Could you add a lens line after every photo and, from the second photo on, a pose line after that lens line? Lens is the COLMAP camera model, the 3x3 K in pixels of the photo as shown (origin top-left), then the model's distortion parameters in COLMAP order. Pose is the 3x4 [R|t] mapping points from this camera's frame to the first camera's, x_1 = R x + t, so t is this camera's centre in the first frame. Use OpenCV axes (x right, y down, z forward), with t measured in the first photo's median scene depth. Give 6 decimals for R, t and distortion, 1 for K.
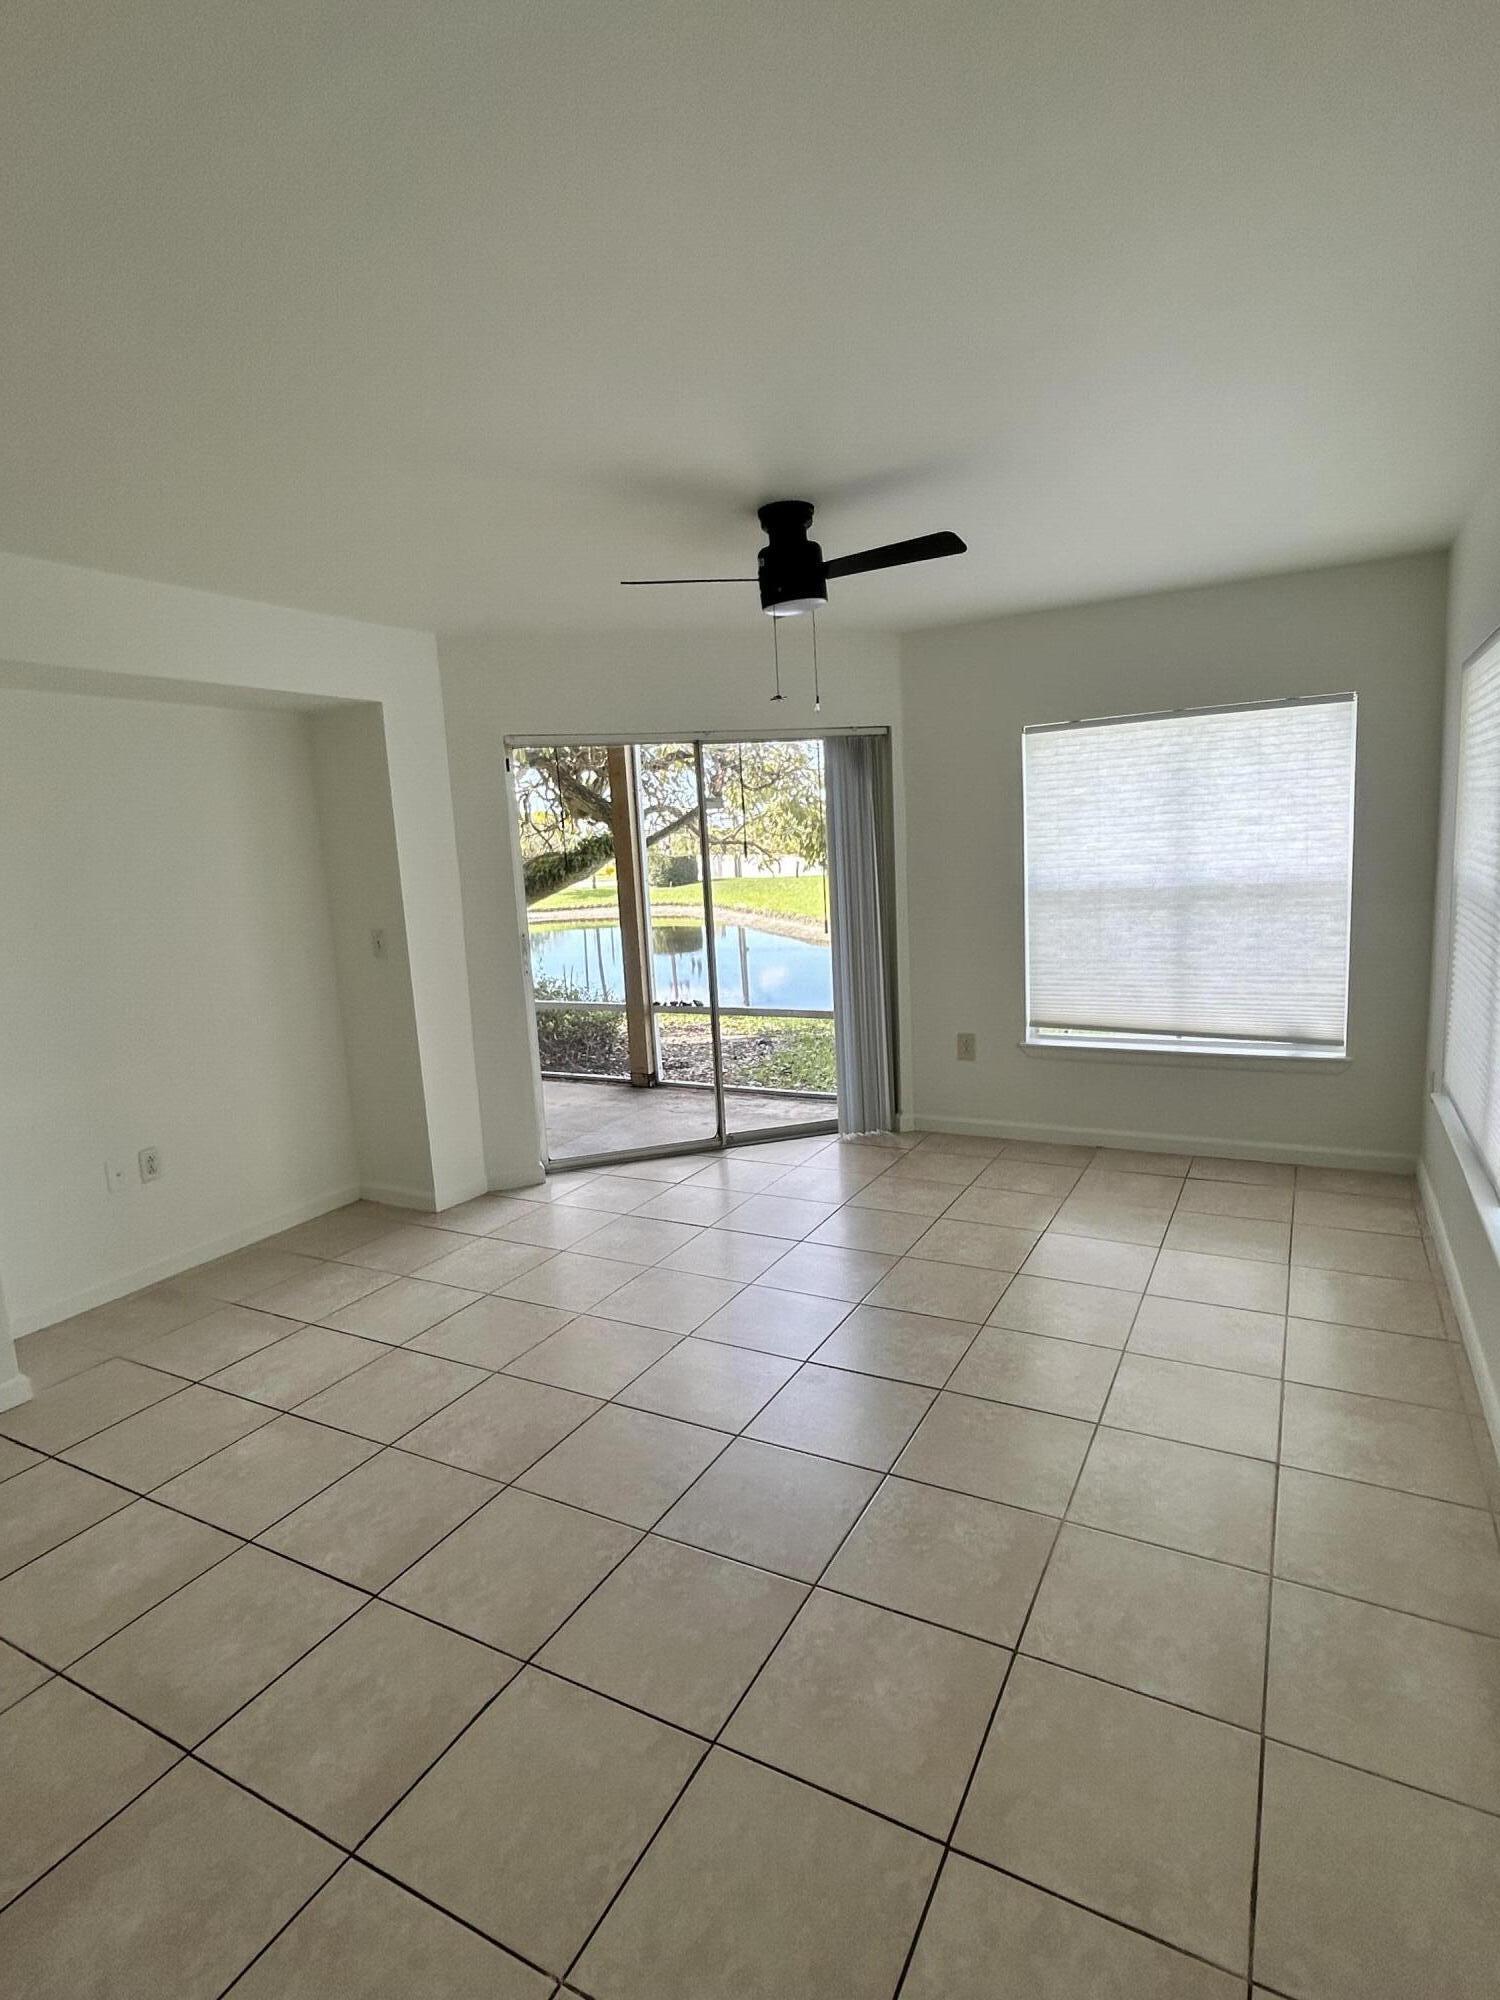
lens RADIAL K [[1013.0, 0, 750.1], [0, 1013.0, 1006.0], [0, 0, 1]] dist [0.000232, -0.000001]
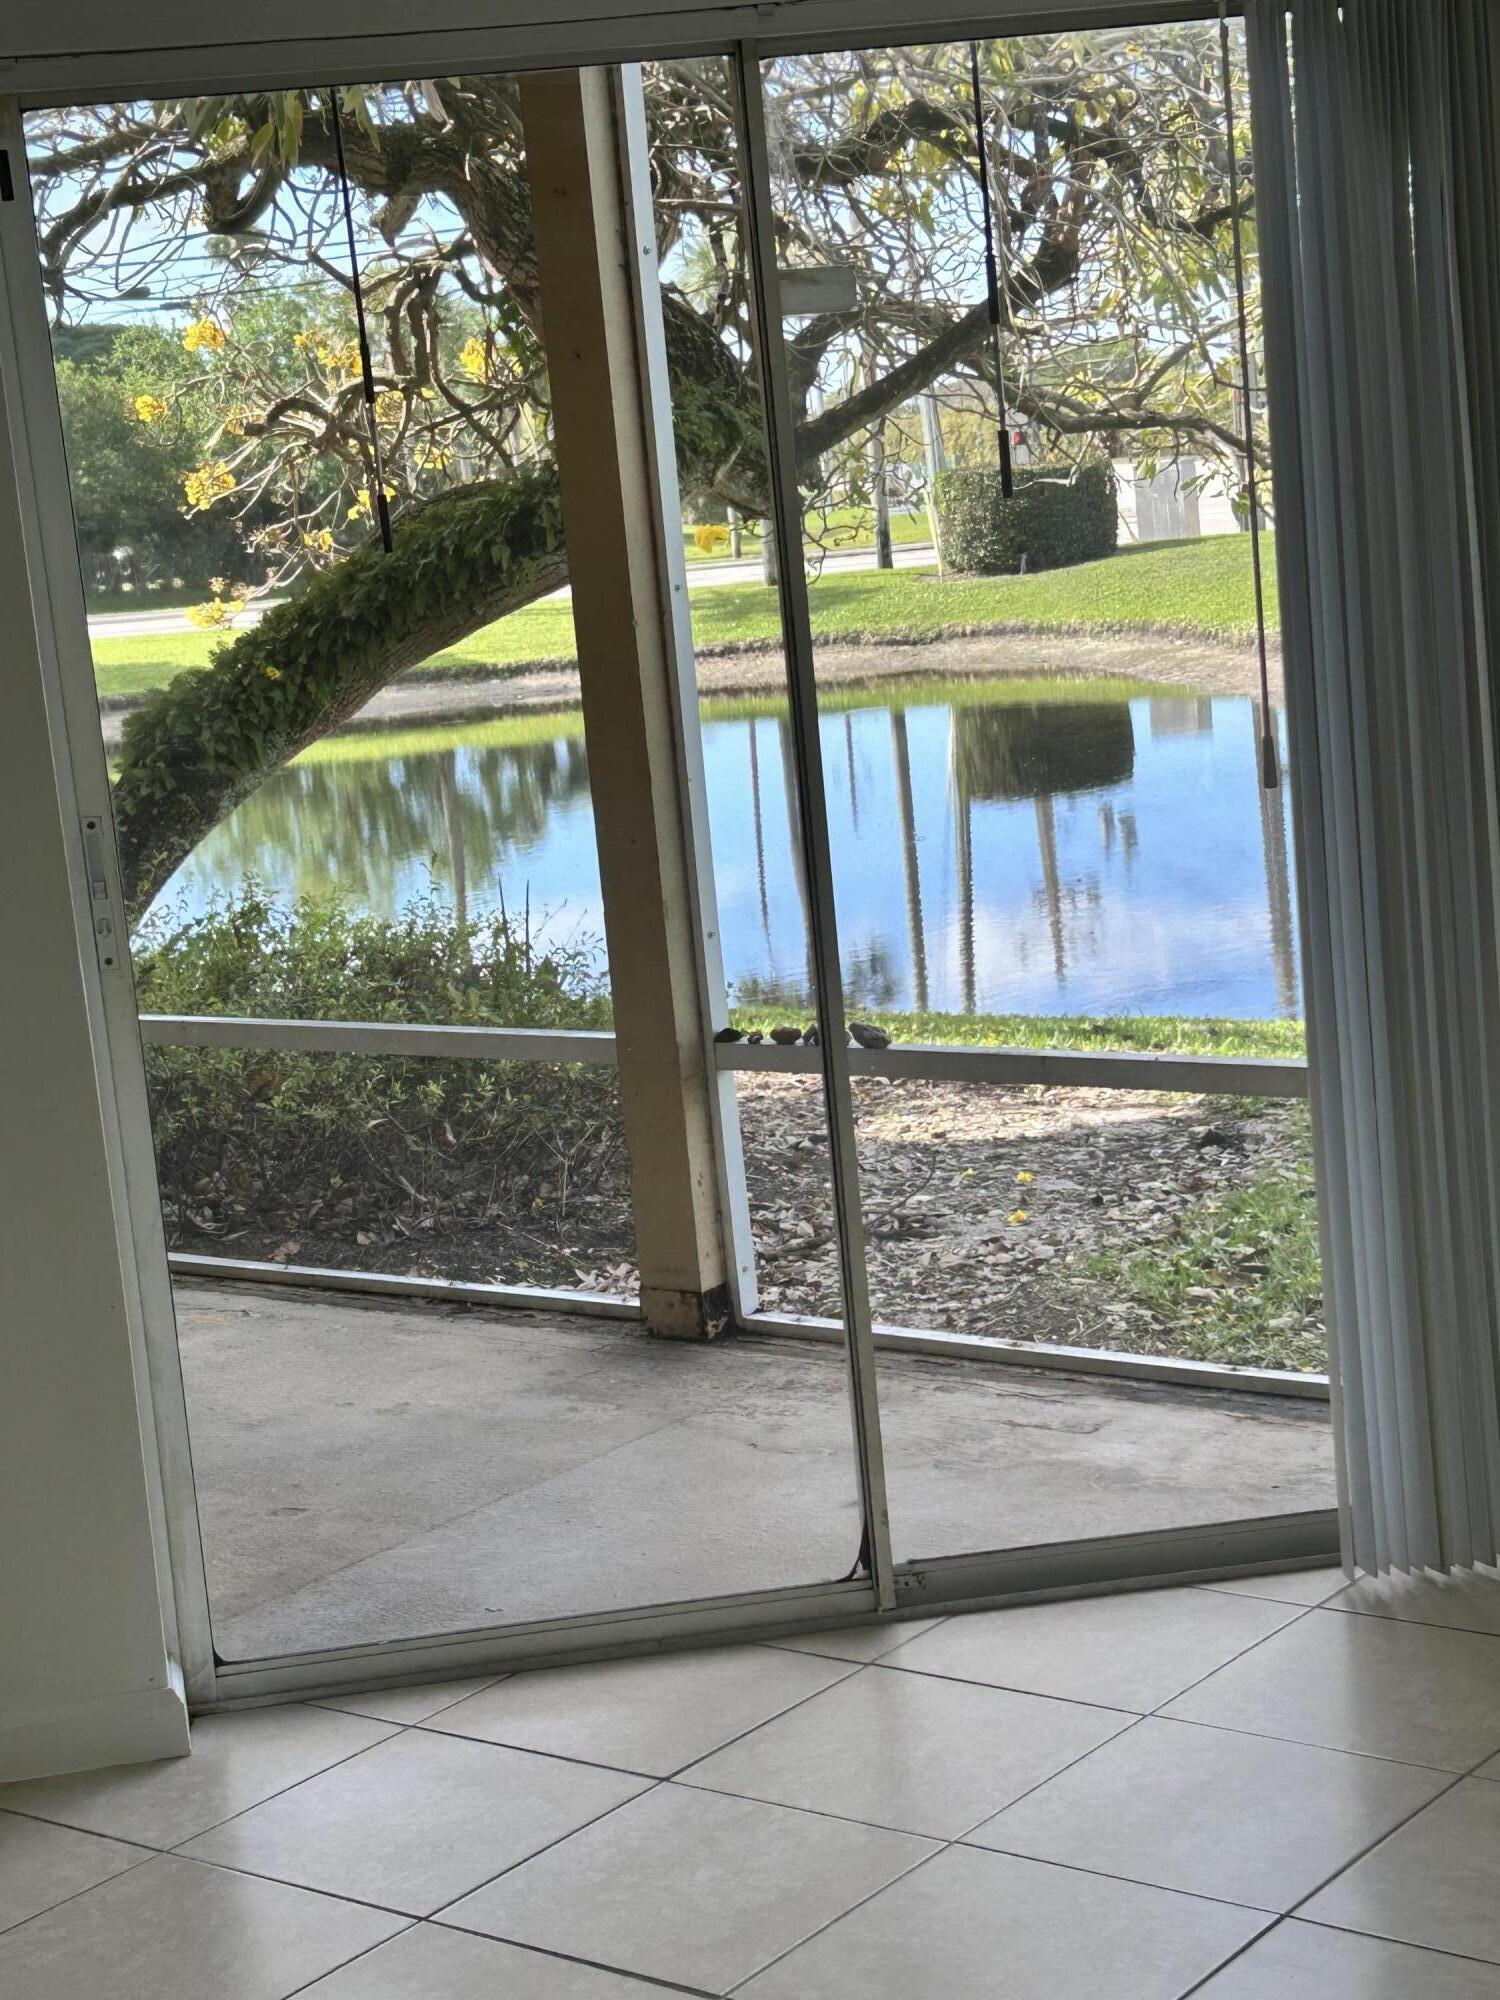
lens RADIAL K [[3350.0, 0, 750.4], [0, 3350.0, 996.6], [0, 0, 1]] dist [0.107224, 0.000000]
pose [[0.986568, -0.010992, -0.162982, 0.067924], [0.012409, 0.999894, 0.007675, -0.021456], [0.162881, -0.009595, 0.986599, 0.122867]]
